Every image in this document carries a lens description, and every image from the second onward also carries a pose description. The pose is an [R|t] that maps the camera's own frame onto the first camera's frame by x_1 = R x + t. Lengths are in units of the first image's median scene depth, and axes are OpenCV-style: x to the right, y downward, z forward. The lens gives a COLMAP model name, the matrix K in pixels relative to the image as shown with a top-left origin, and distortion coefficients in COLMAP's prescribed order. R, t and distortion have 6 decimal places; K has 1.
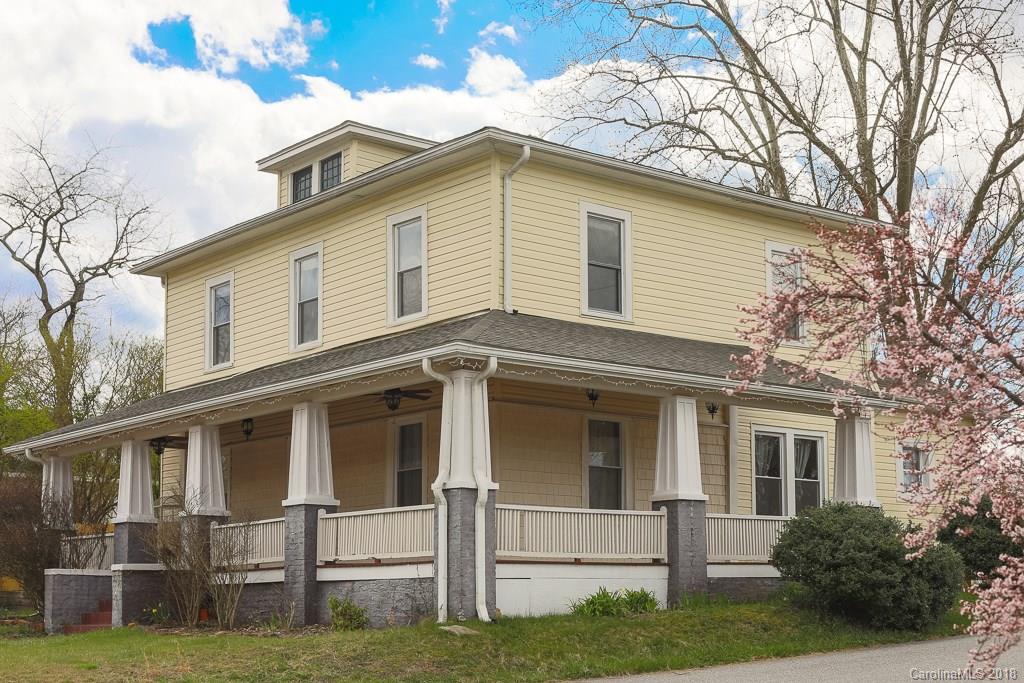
lens RADIAL K [[1536.4, 0, 512.5], [0, 1536.4, 350.9], [0, 0, 1]] dist [-0.035961, 0.000000]
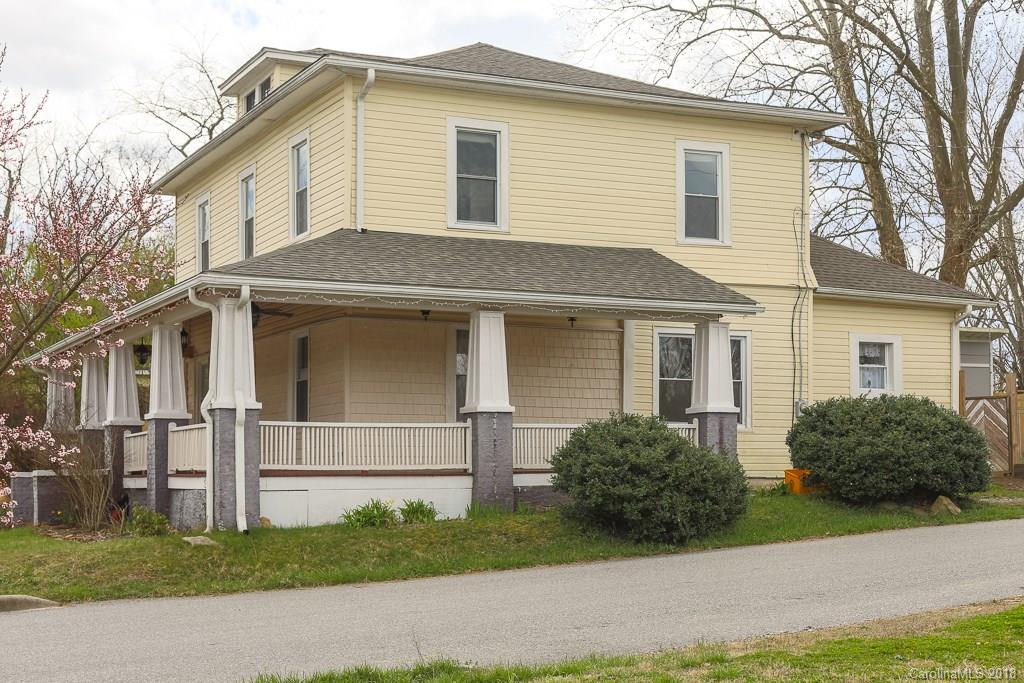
lens RADIAL K [[1536.4, 0, 508.4], [0, 1536.4, 334.4], [0, 0, 1]] dist [-0.035961, 0.000000]
pose [[0.969543, -0.021308, -0.243992, 0.374610], [0.039839, 0.996661, 0.071268, -0.027226], [0.241659, -0.078818, 0.967155, 0.011902]]
